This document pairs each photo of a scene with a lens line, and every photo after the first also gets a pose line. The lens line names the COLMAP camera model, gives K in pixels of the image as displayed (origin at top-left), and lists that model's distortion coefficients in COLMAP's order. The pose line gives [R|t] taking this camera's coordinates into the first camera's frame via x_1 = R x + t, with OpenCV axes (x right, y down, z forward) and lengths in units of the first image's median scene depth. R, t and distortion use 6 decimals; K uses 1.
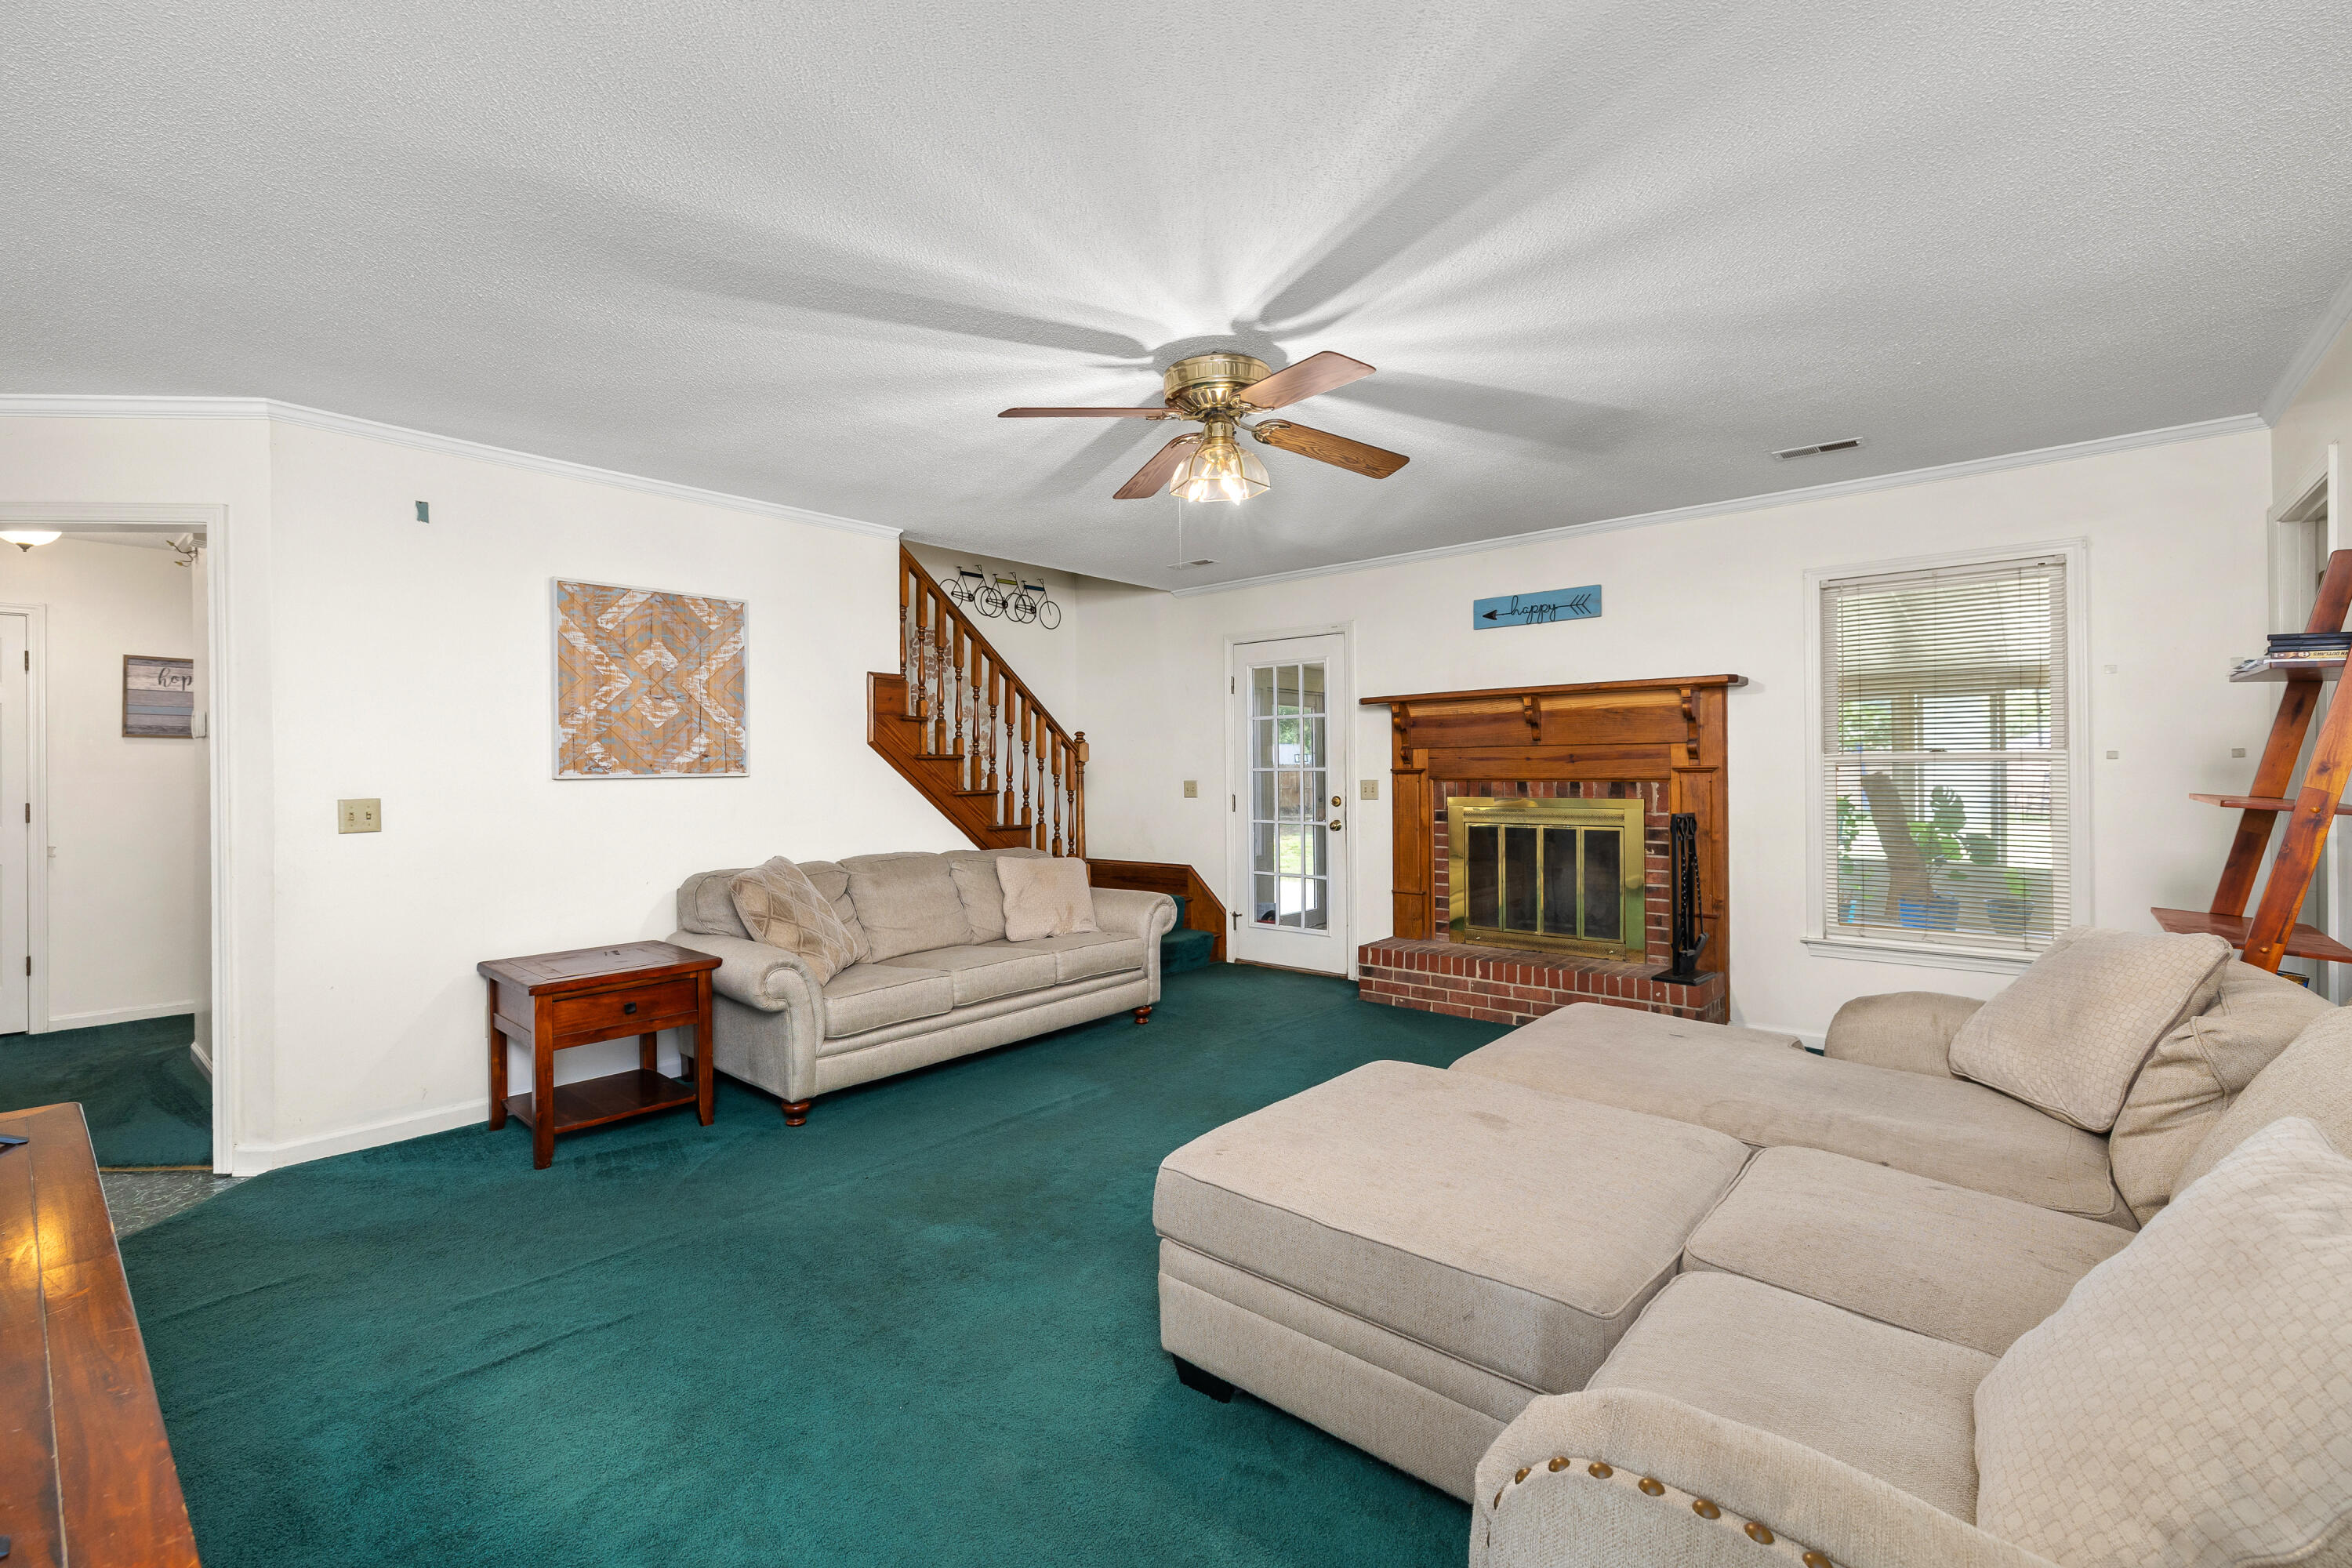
lens RADIAL K [[1027.1, 0, 1159.0], [0, 1027.1, 777.5], [0, 0, 1]] dist [0.000306, -0.001109]
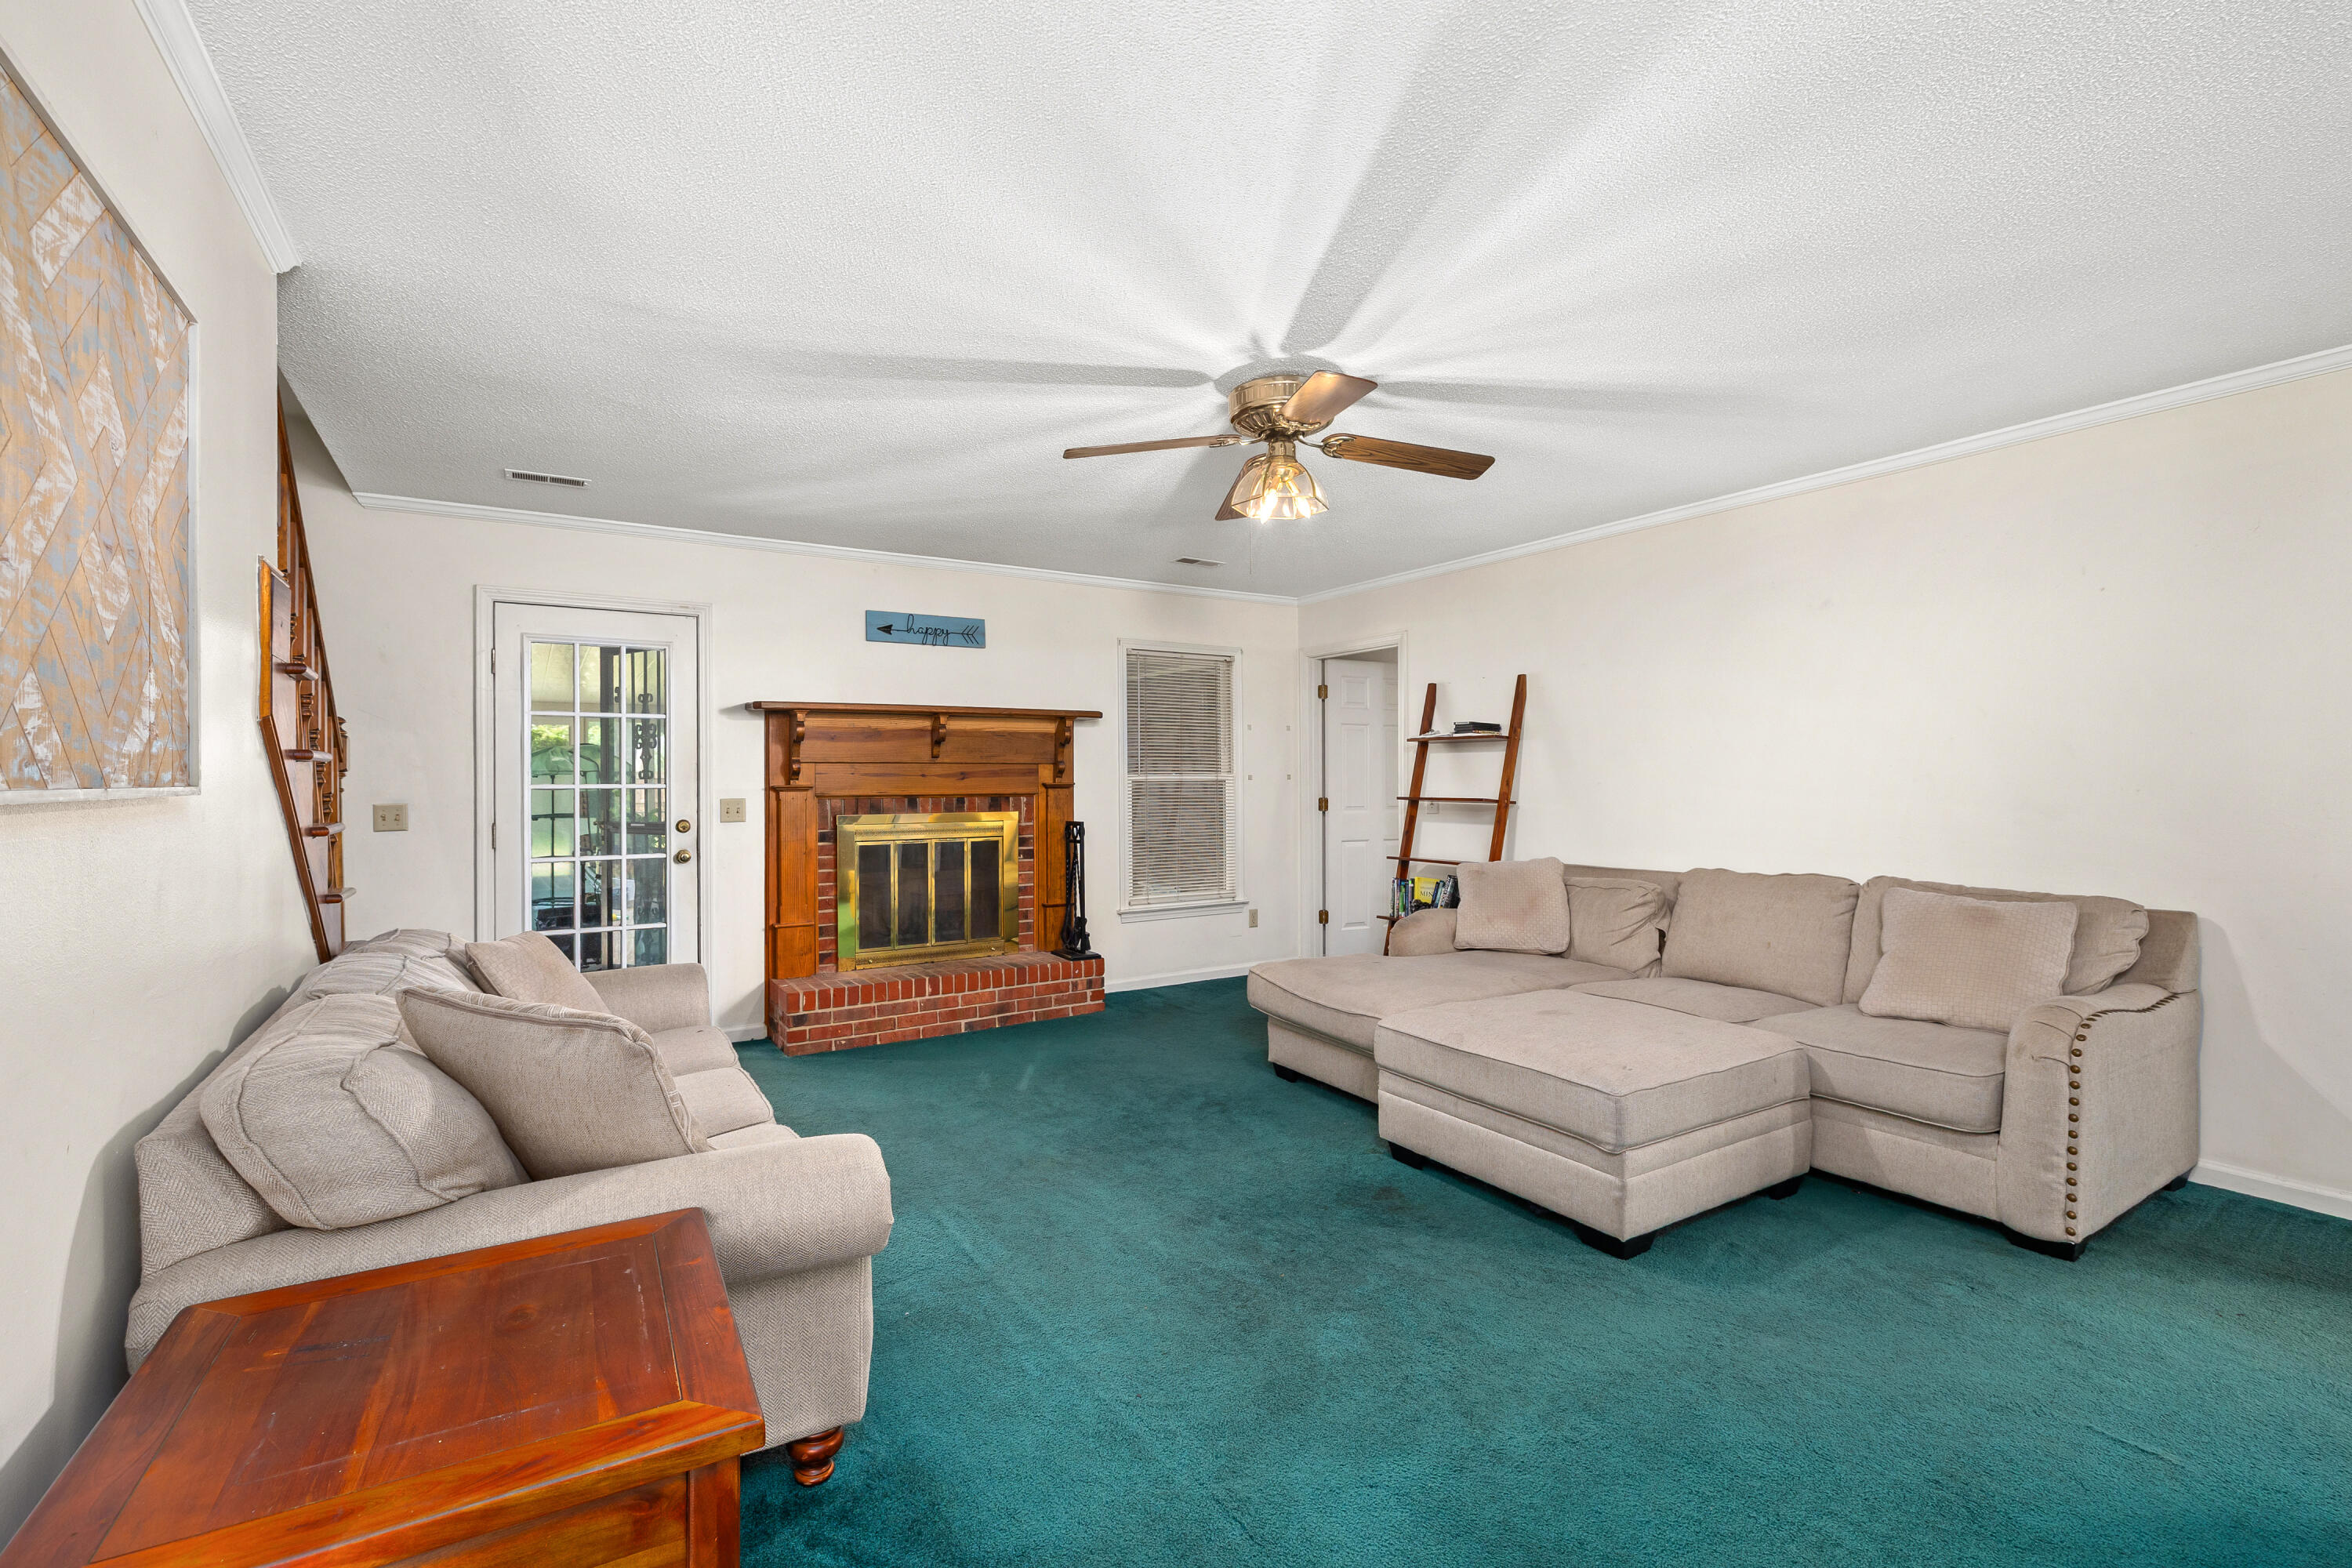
lens RADIAL K [[1027.1, 0, 1159.2], [0, 1027.1, 780.1], [0, 0, 1]] dist [0.000306, -0.001109]
pose [[0.295606, 0.009262, 0.955265, -0.558146], [0.013319, 0.999816, -0.013816, 0.003736], [-0.955217, 0.016807, 0.295428, 0.479134]]
